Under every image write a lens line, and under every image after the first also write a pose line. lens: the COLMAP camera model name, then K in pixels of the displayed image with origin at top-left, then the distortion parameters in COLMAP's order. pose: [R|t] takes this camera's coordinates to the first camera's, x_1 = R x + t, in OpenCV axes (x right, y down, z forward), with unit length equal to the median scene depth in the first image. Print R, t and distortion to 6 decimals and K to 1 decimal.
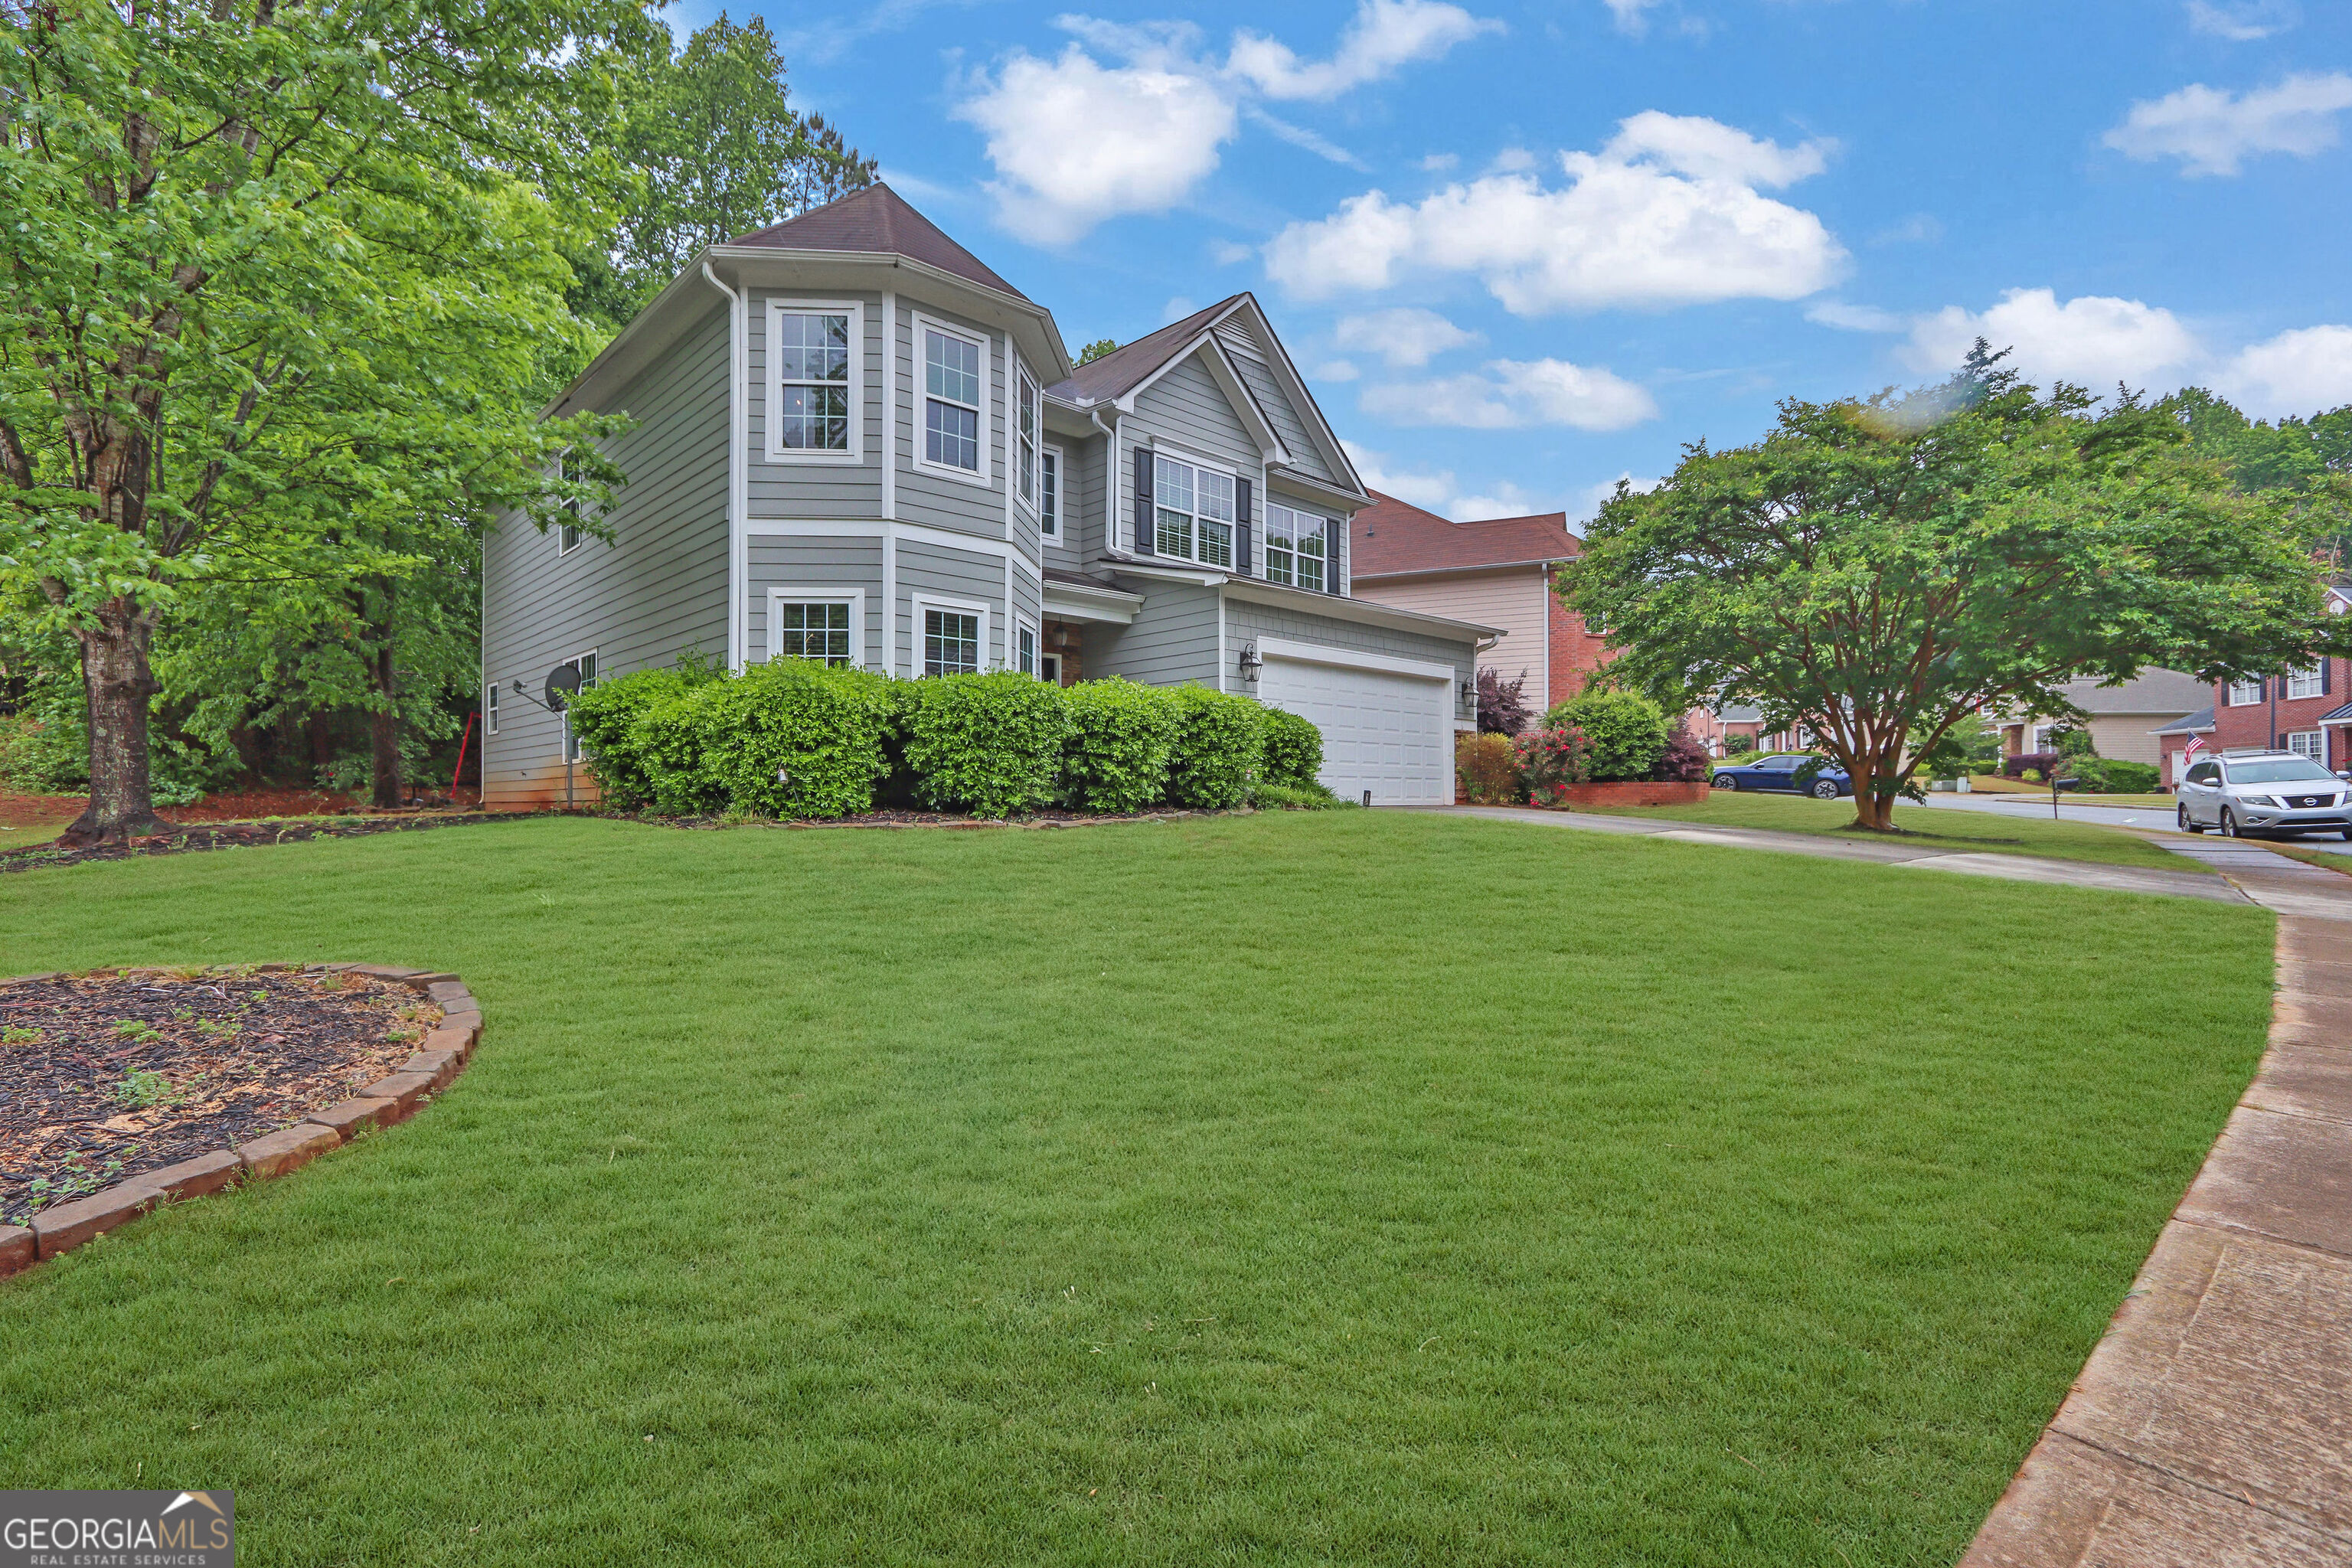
lens RADIAL K [[1113.7, 0, 1158.6], [0, 1113.7, 780.6], [0, 0, 1]] dist [-0.014768, 0.001227]
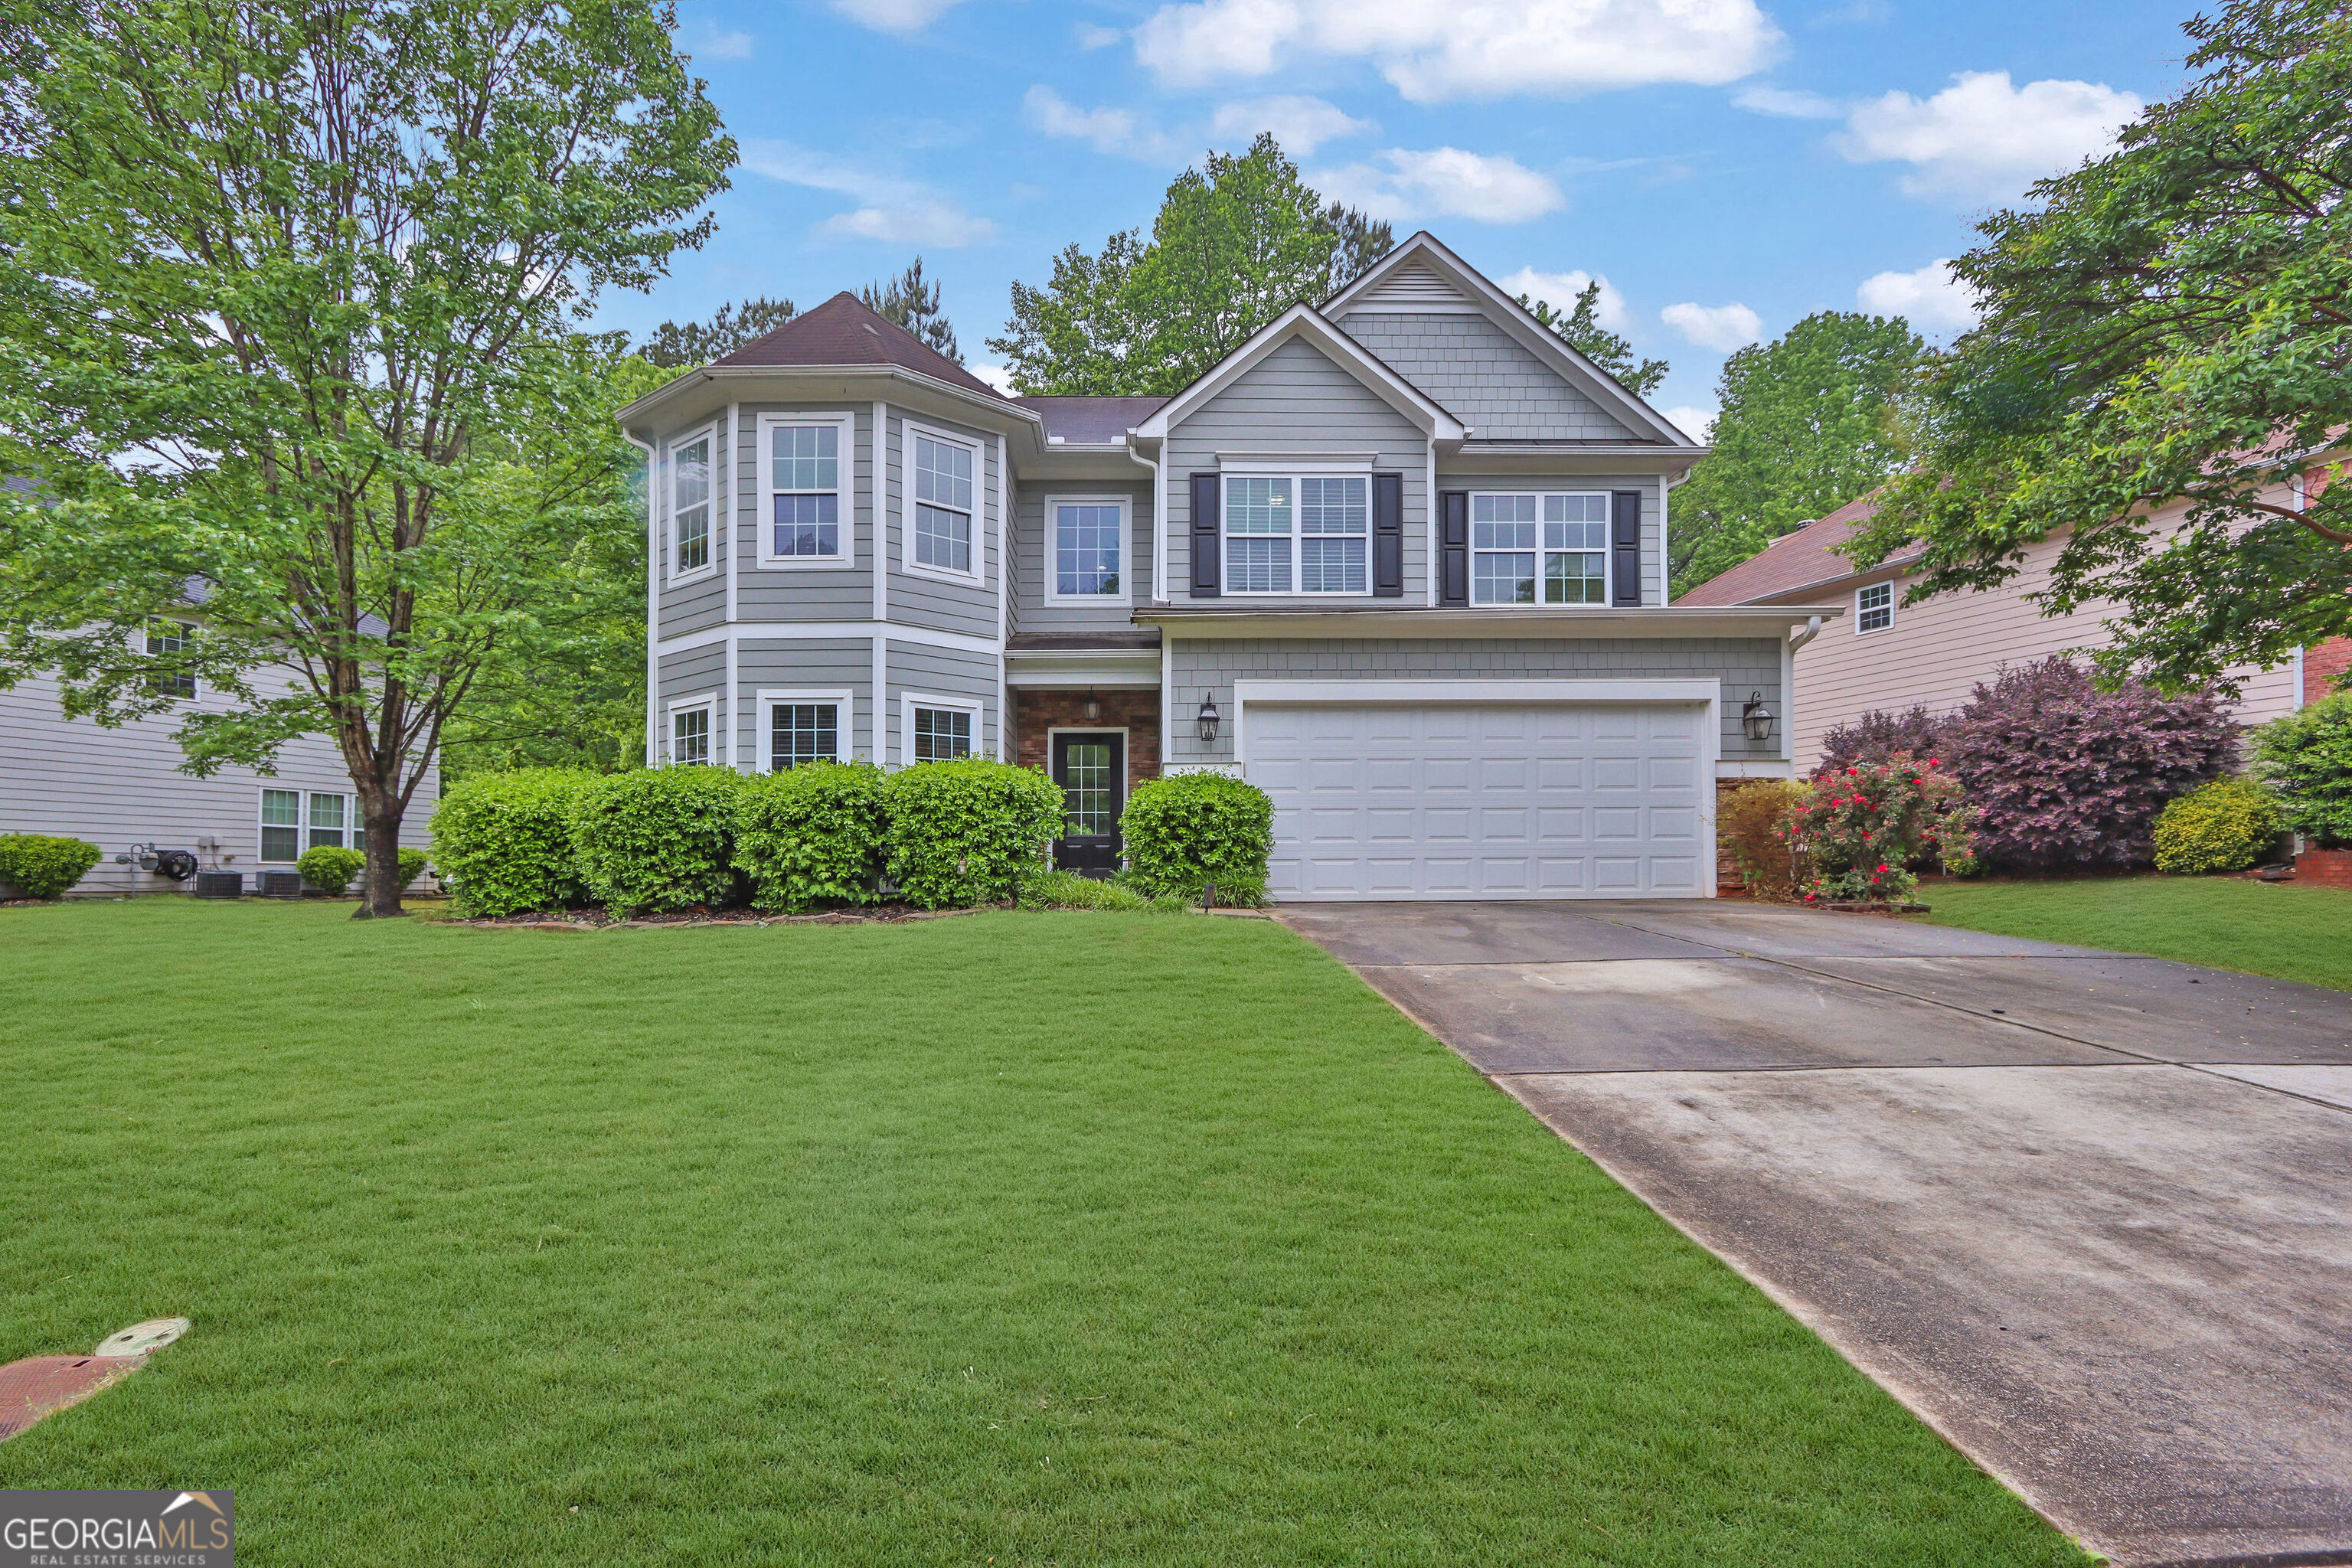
lens RADIAL K [[1083.8, 0, 1176.4], [0, 1083.8, 823.4], [0, 0, 1]] dist [-0.012110, 0.000349]
pose [[0.733992, -0.041396, -0.677896, 0.614606], [0.018330, 0.998985, -0.041156, -0.001223], [0.678911, 0.017783, 0.734005, 0.466775]]
